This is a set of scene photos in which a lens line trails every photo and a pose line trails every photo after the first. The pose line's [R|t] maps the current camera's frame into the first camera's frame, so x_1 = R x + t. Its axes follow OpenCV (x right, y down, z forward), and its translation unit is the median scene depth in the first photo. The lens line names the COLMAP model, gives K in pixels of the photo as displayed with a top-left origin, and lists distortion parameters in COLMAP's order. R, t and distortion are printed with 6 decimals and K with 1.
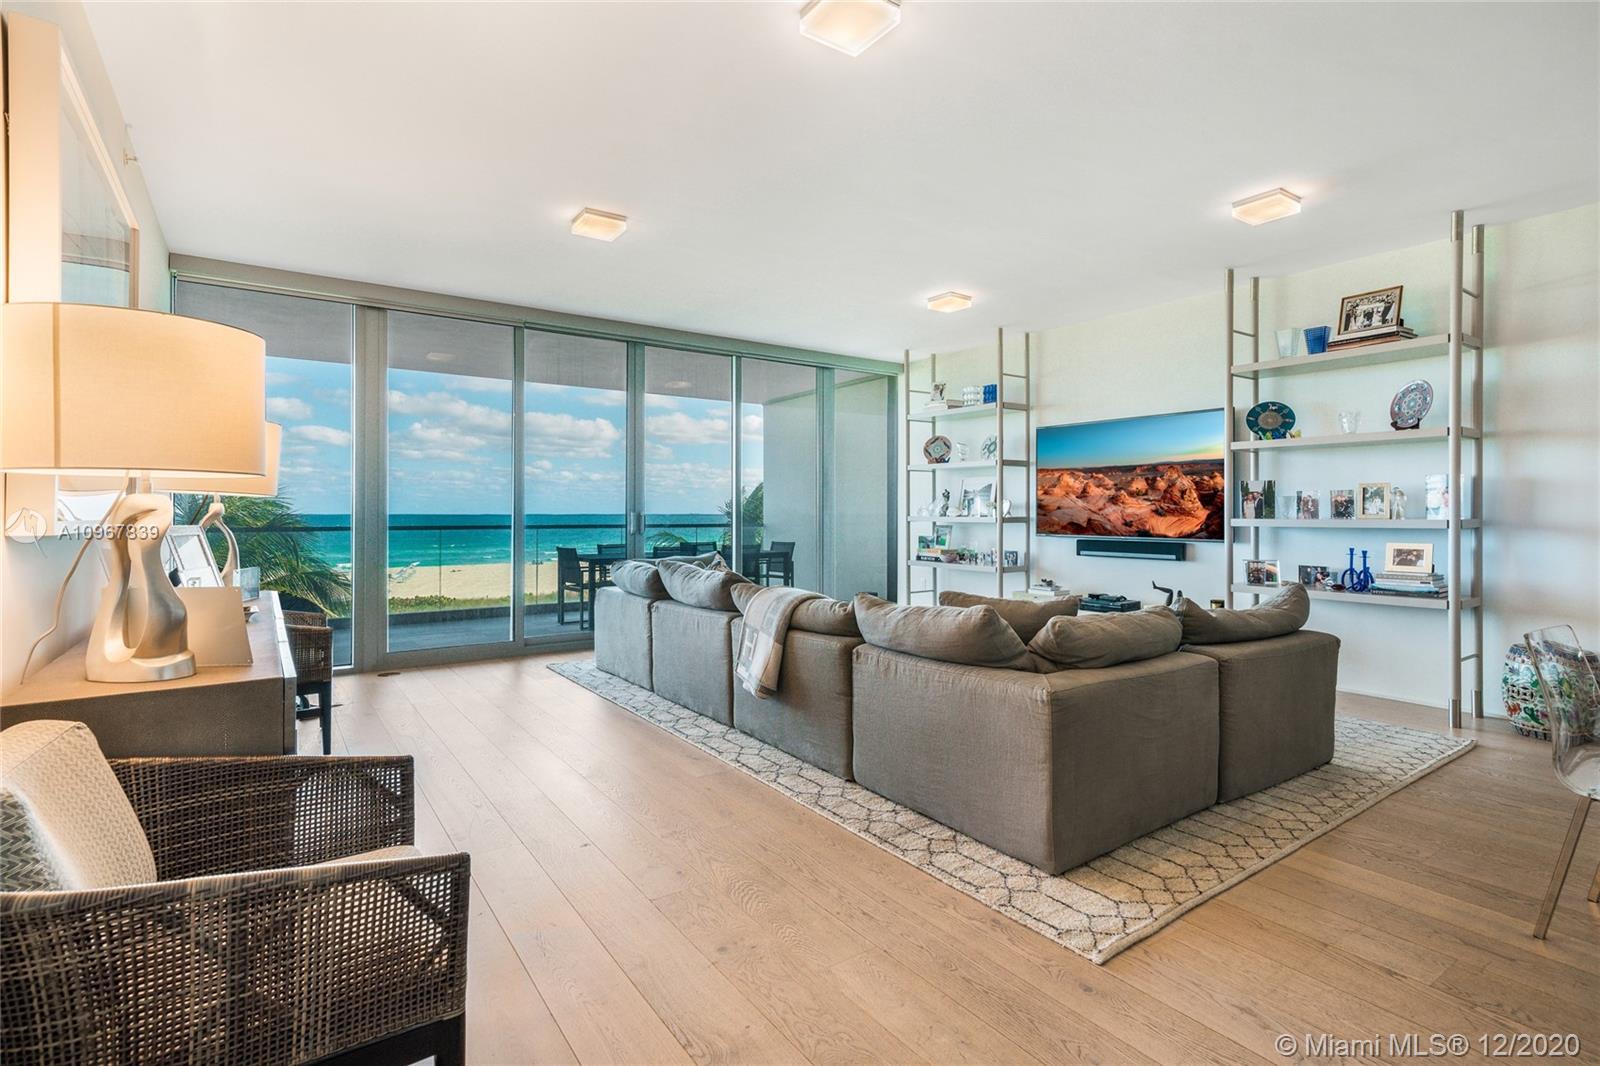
lens RADIAL K [[764.1, 0, 765.5], [0, 764.1, 520.3], [0, 0, 1]] dist [0.007759, -0.000644]
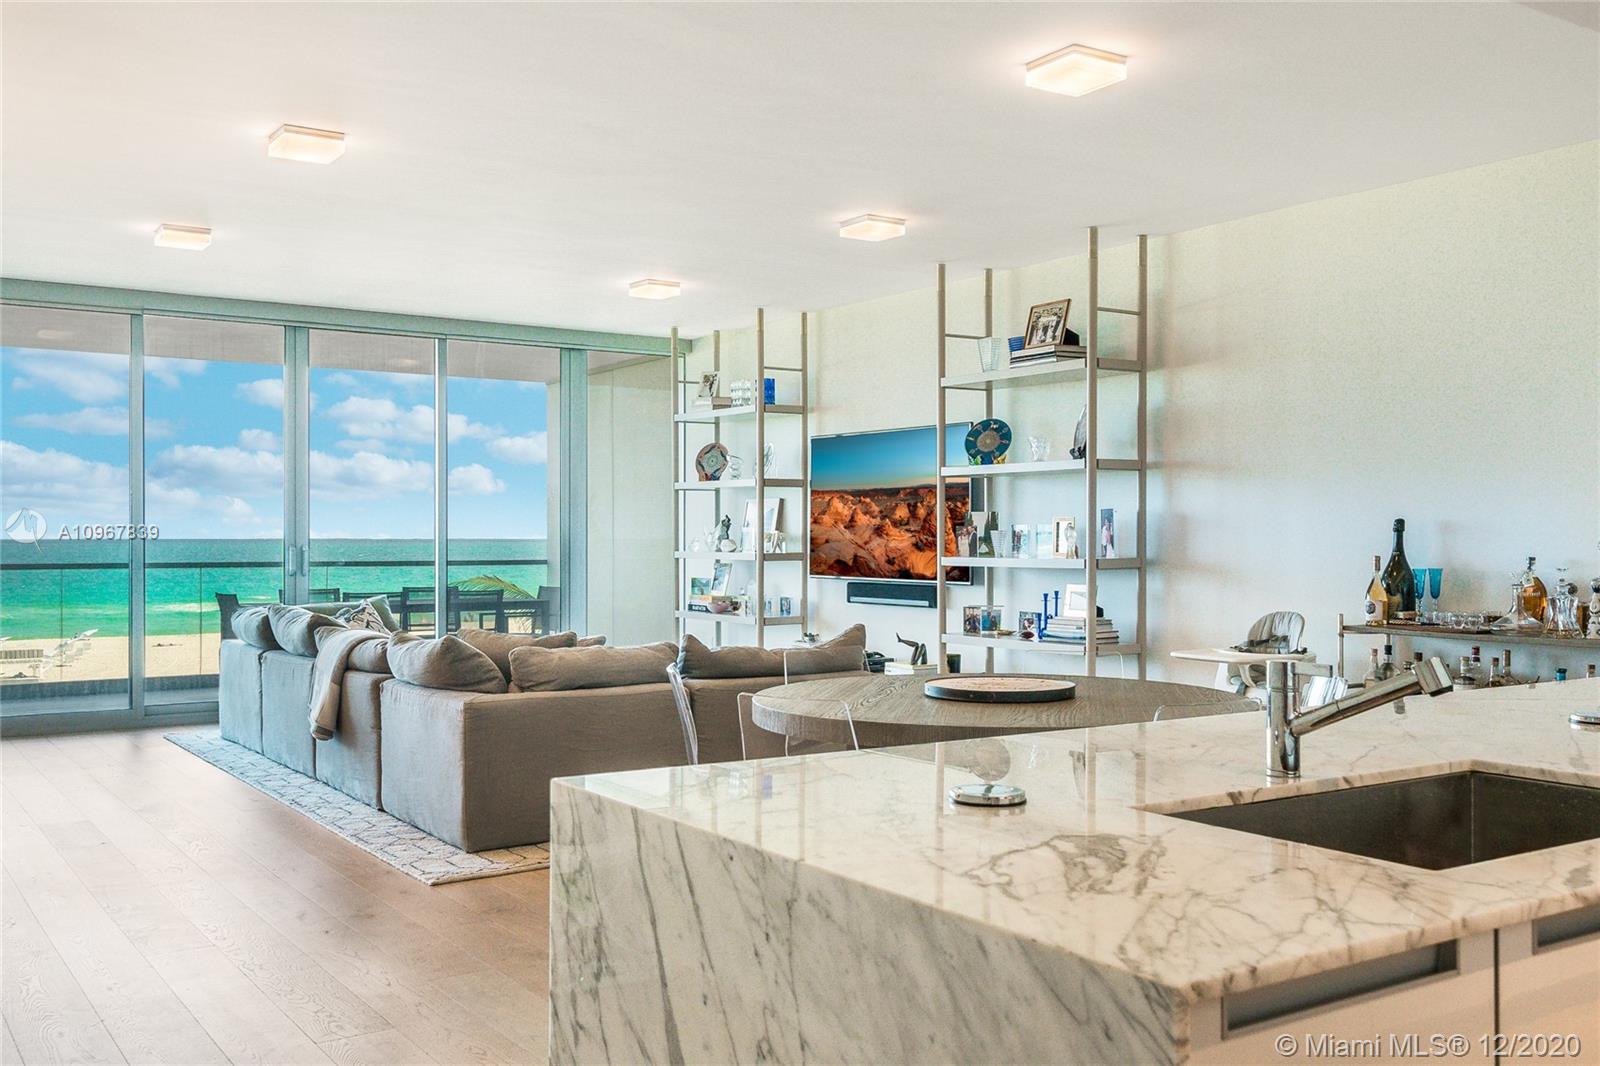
lens RADIAL K [[1470.6, 0, 749.9], [0, 1470.6, 516.3], [0, 0, 1]] dist [-0.003550, 0.000000]
pose [[0.999998, 0.000522, -0.001819, 0.353948], [-0.000564, 0.999736, -0.022957, -0.008122], [0.001807, 0.022958, 0.999735, -0.570843]]
